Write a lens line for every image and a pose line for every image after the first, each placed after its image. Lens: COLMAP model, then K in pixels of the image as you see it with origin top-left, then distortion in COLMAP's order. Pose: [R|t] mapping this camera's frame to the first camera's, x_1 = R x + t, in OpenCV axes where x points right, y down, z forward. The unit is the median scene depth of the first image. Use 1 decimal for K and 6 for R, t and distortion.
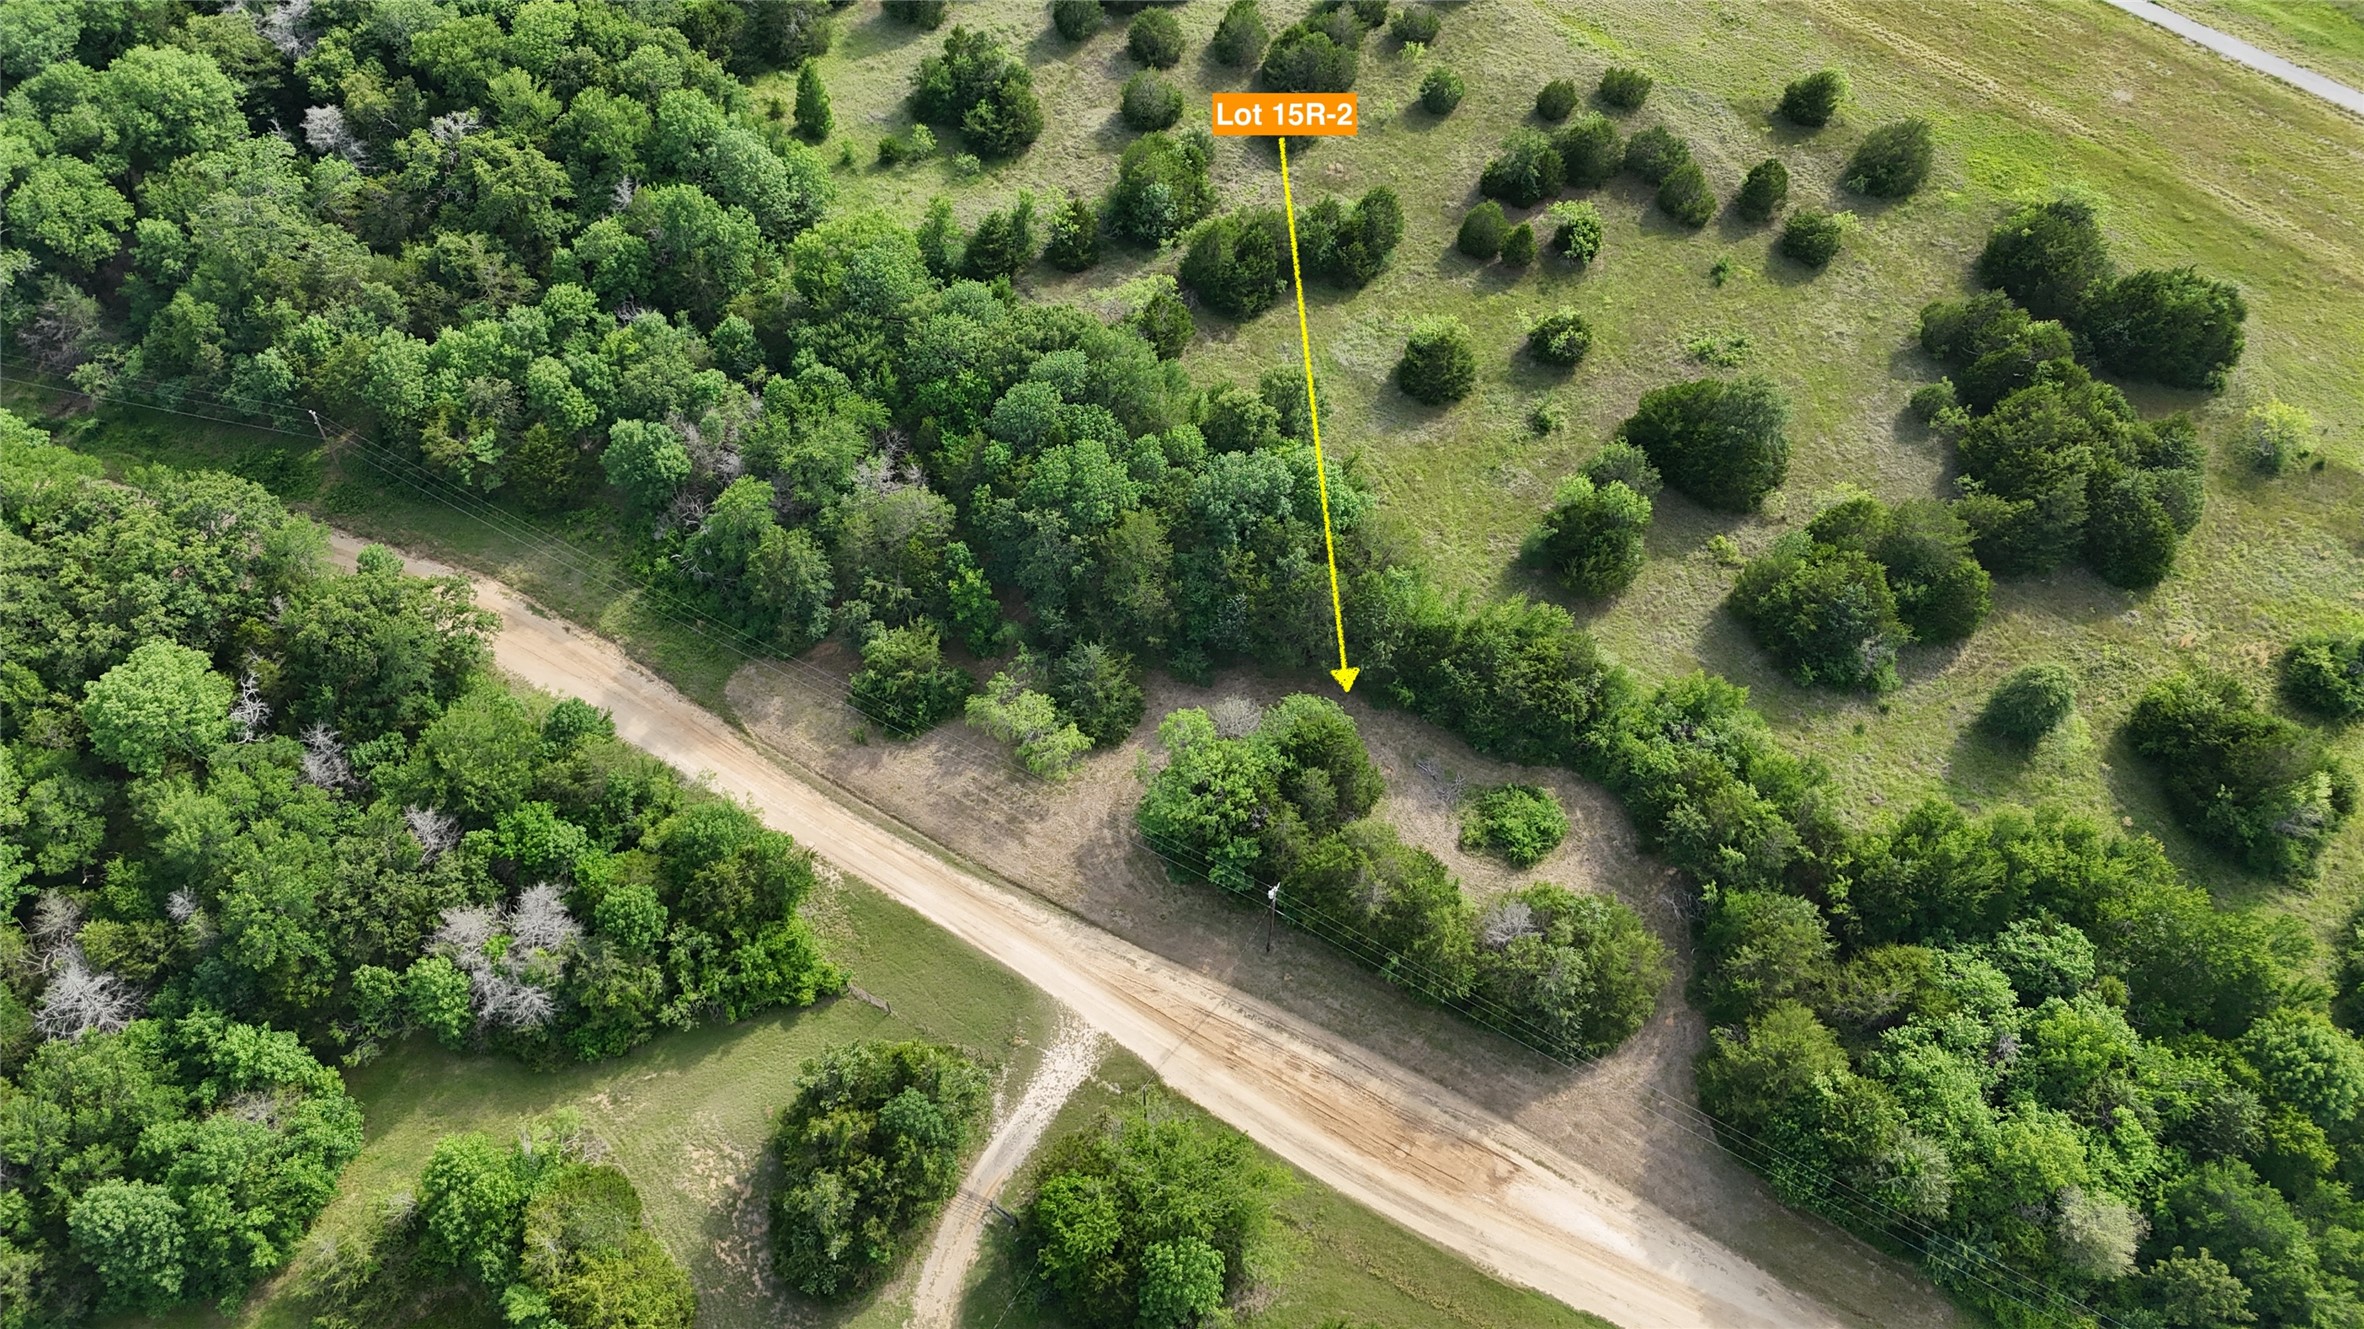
lens RADIAL K [[1733.6, 0, 1184.7], [0, 1733.6, 671.2], [0, 0, 1]] dist [0.068028, -0.063766]
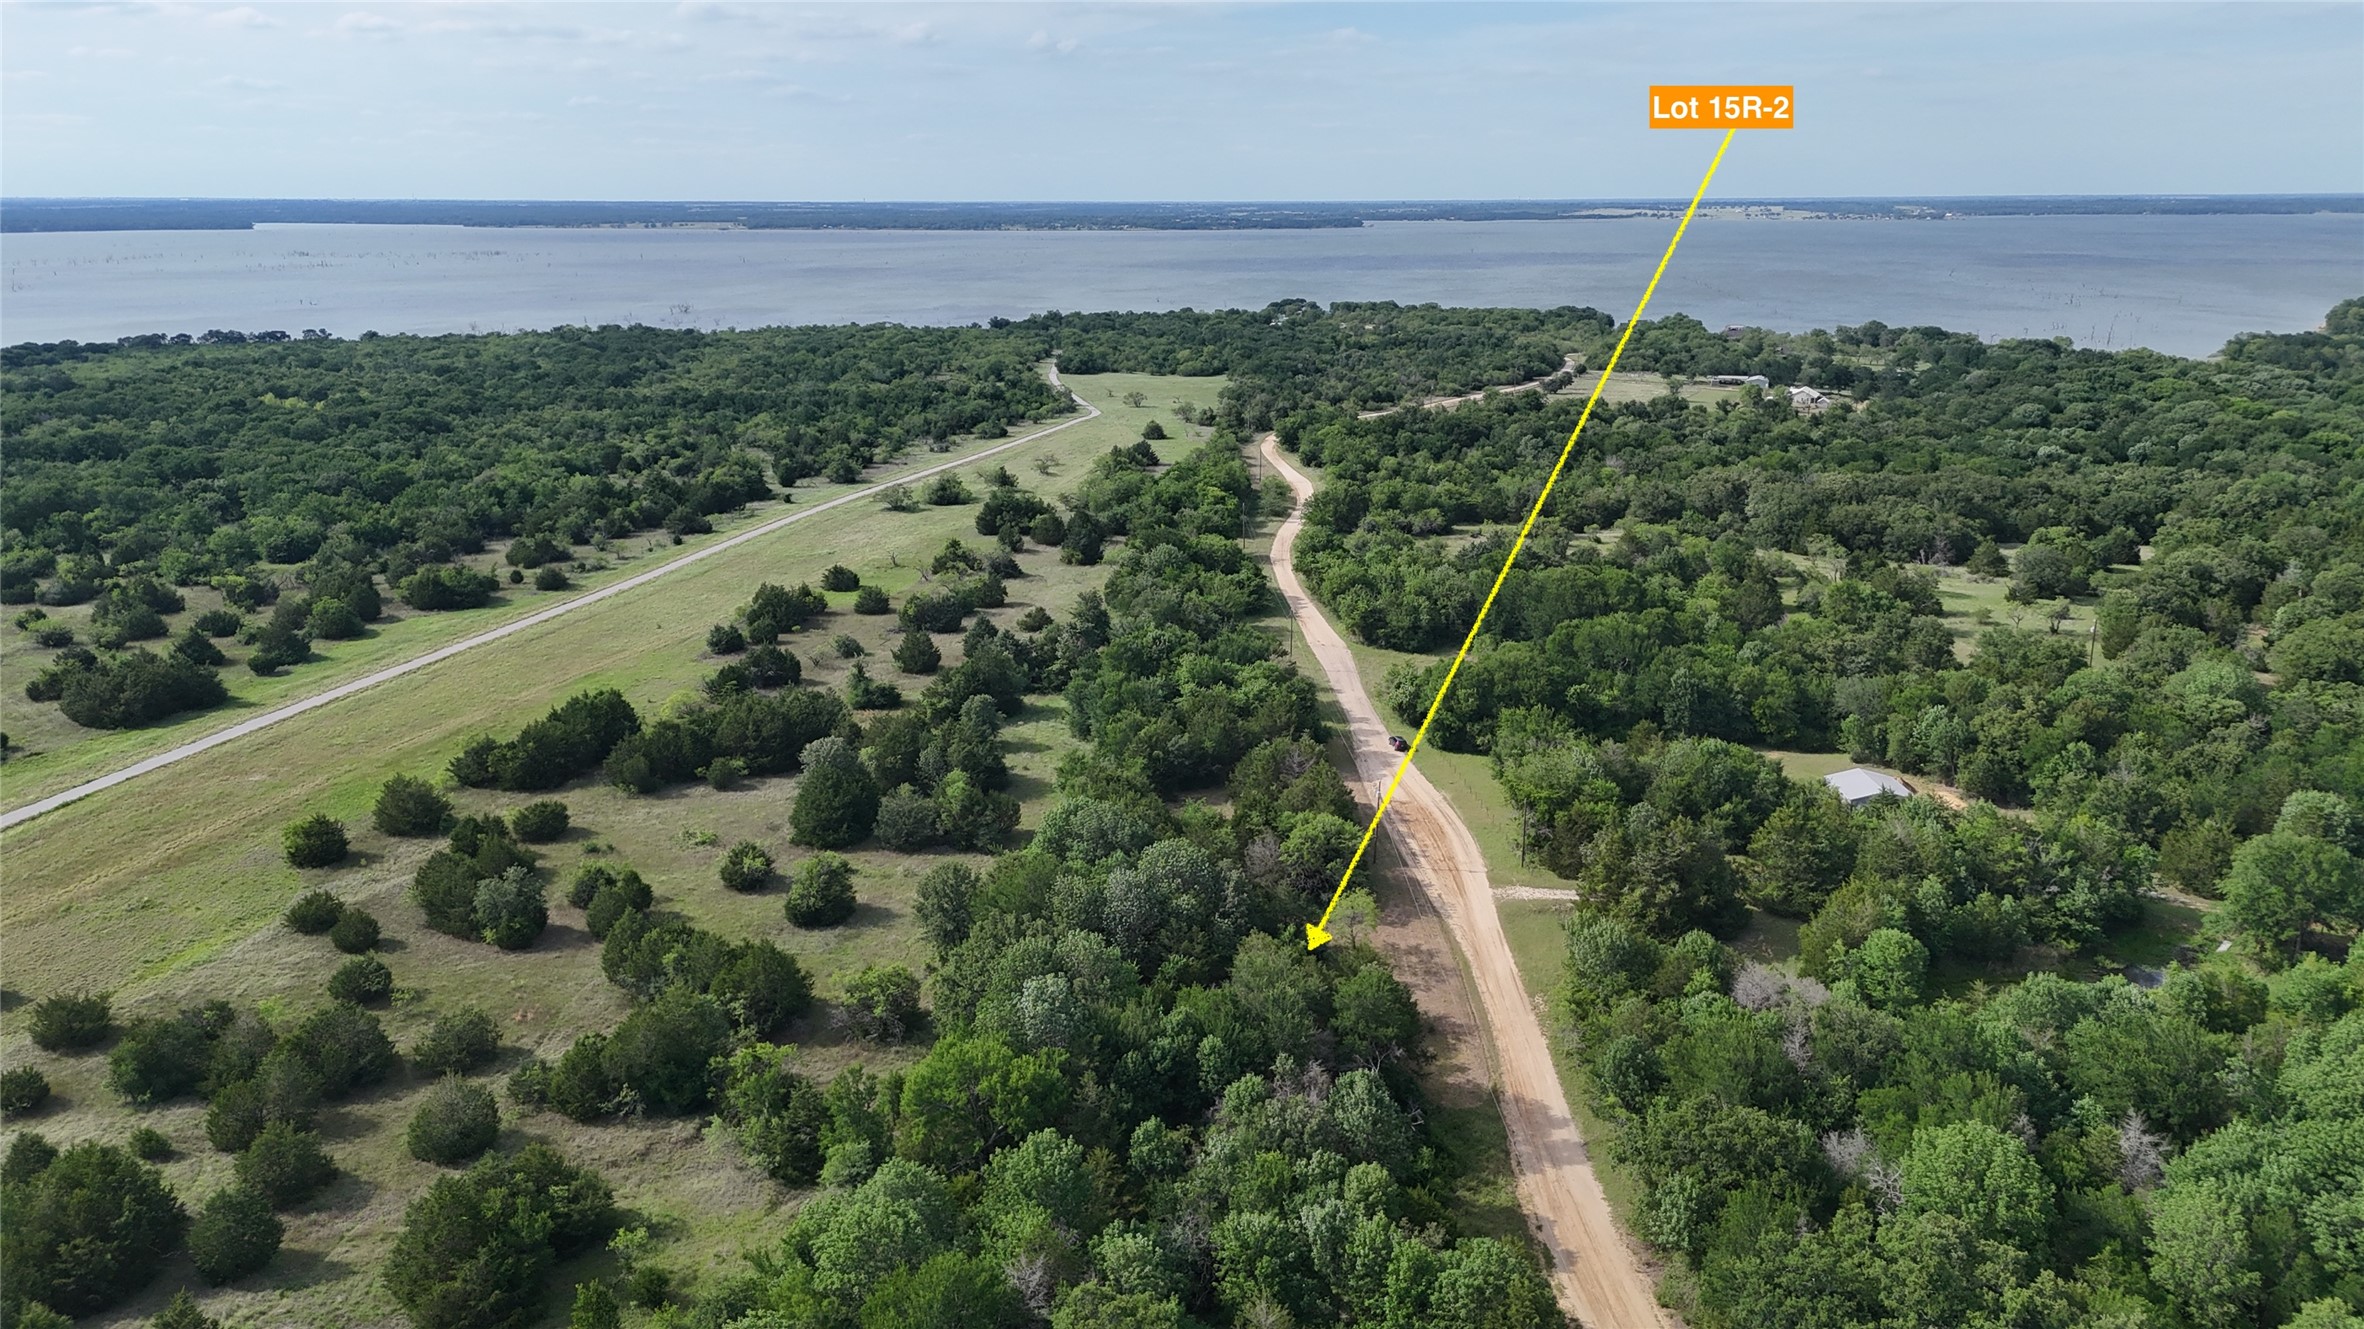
lens RADIAL K [[1733.6, 0, 1185.1], [0, 1733.6, 670.5], [0, 0, 1]] dist [0.068028, -0.063766]
pose [[-0.549954, -0.224236, 0.804530, -0.965965], [0.659973, 0.473669, 0.583158, -0.847441], [-0.511846, 0.851678, -0.112506, 1.017857]]
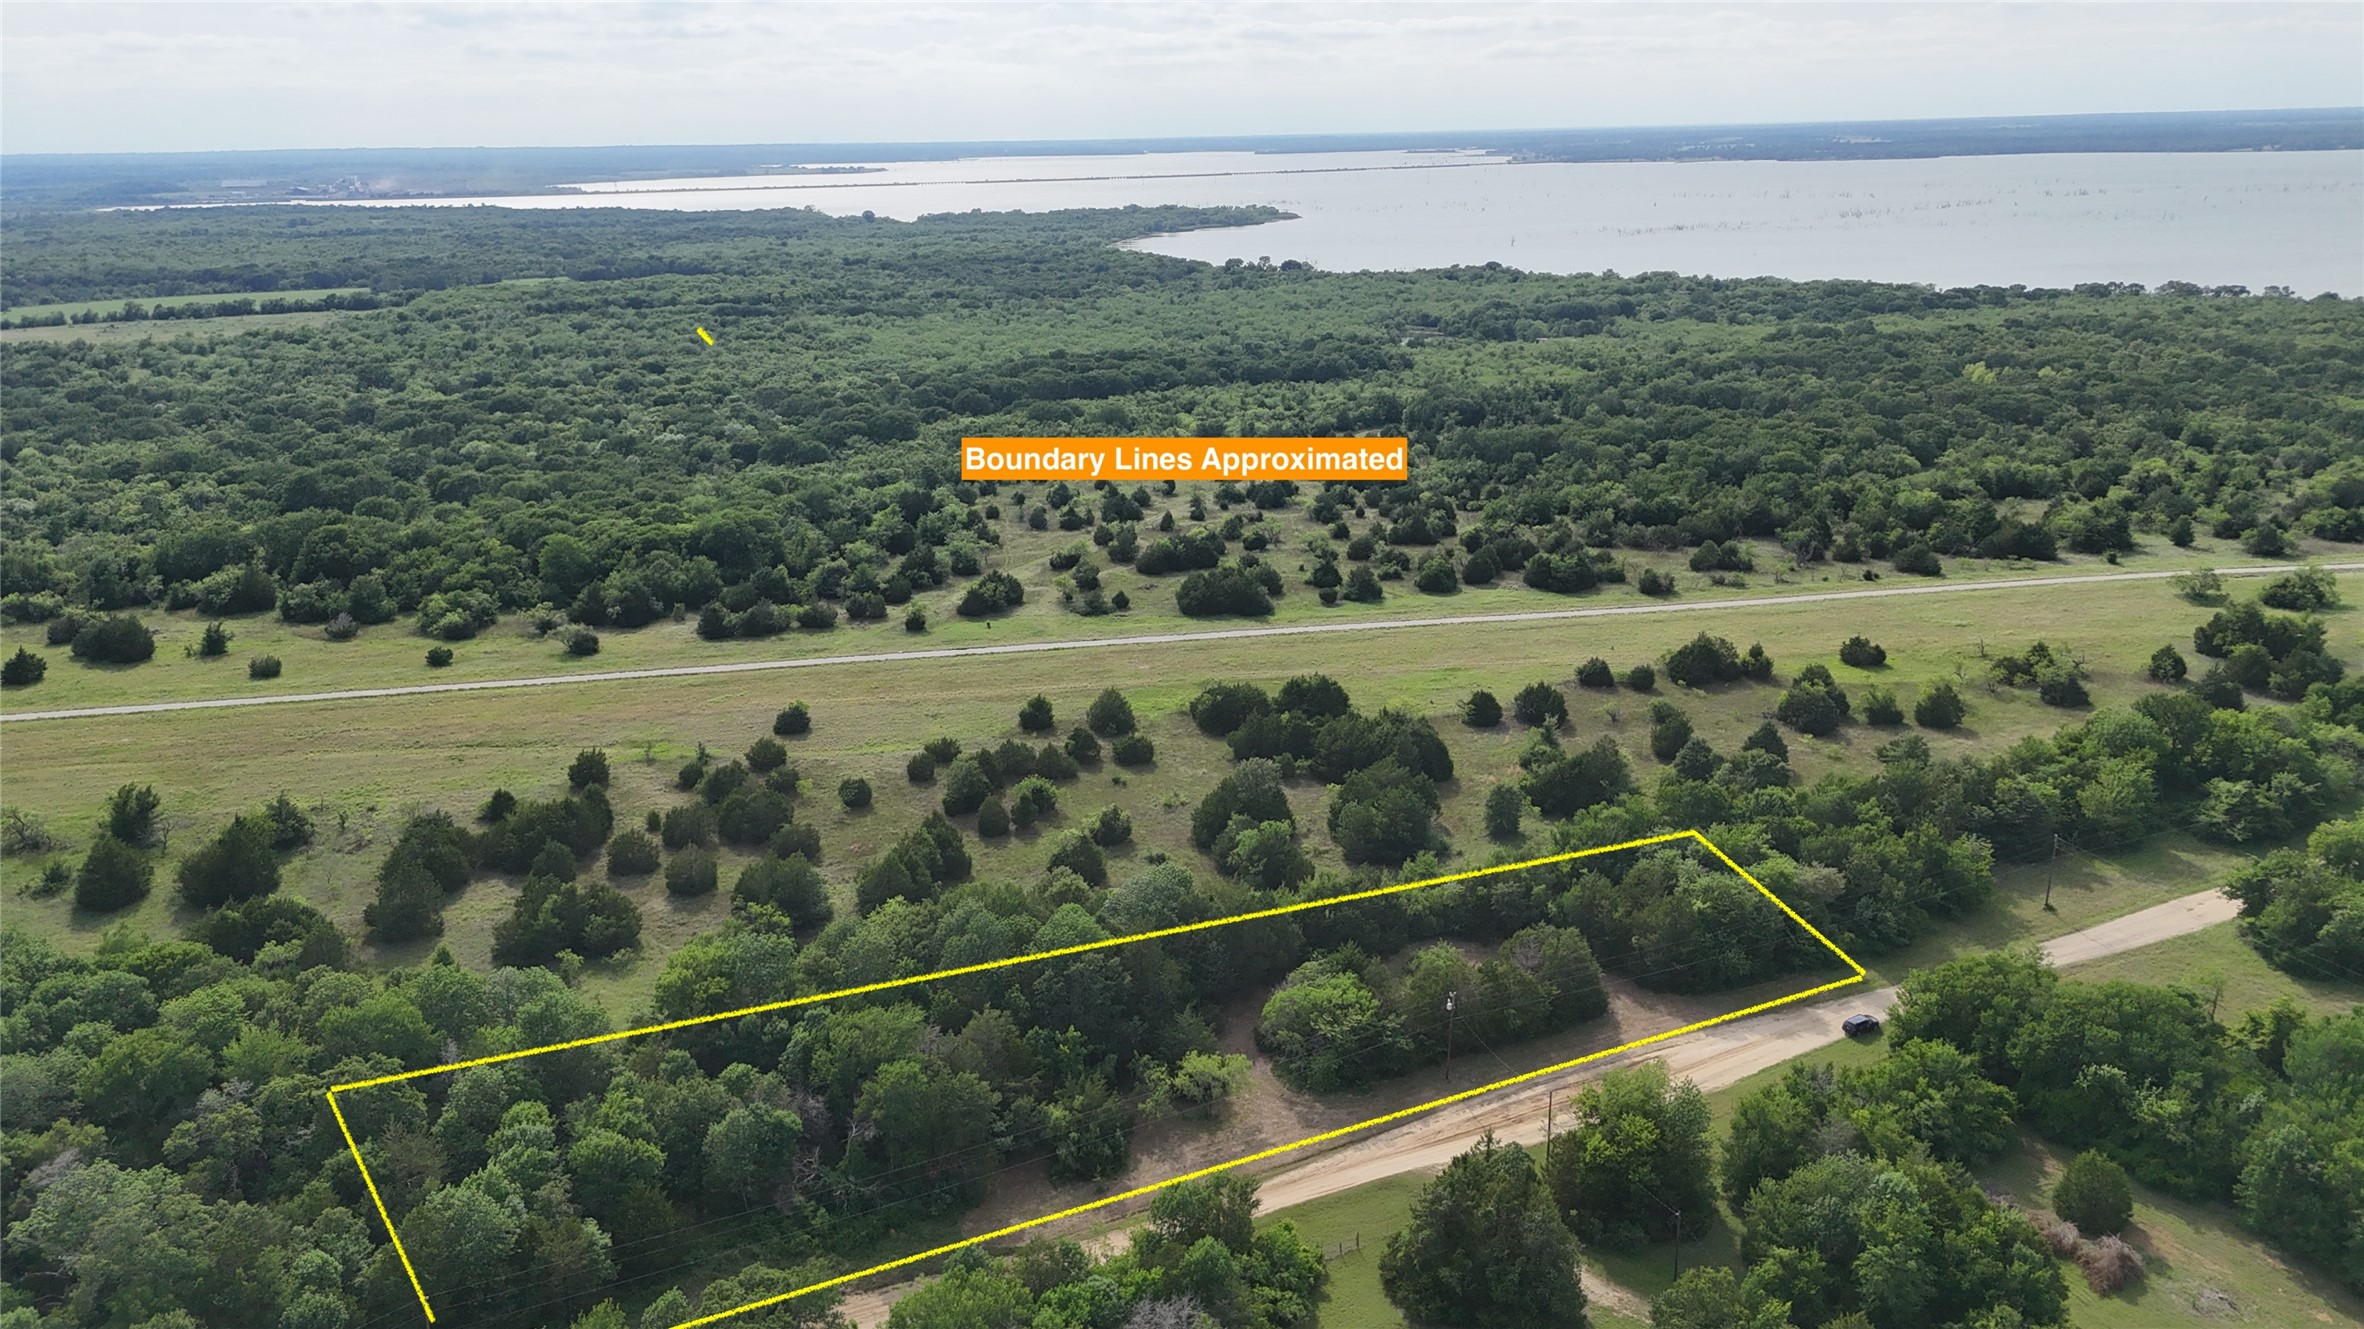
lens RADIAL K [[1733.6, 0, 1177.7], [0, 1733.6, 662.6], [0, 0, 1]] dist [0.068028, -0.063766]
pose [[0.548510, -0.259502, 0.794855, -0.984942], [0.675937, 0.697187, -0.238832, 0.106655], [-0.492185, 0.668273, 0.557821, 0.106649]]
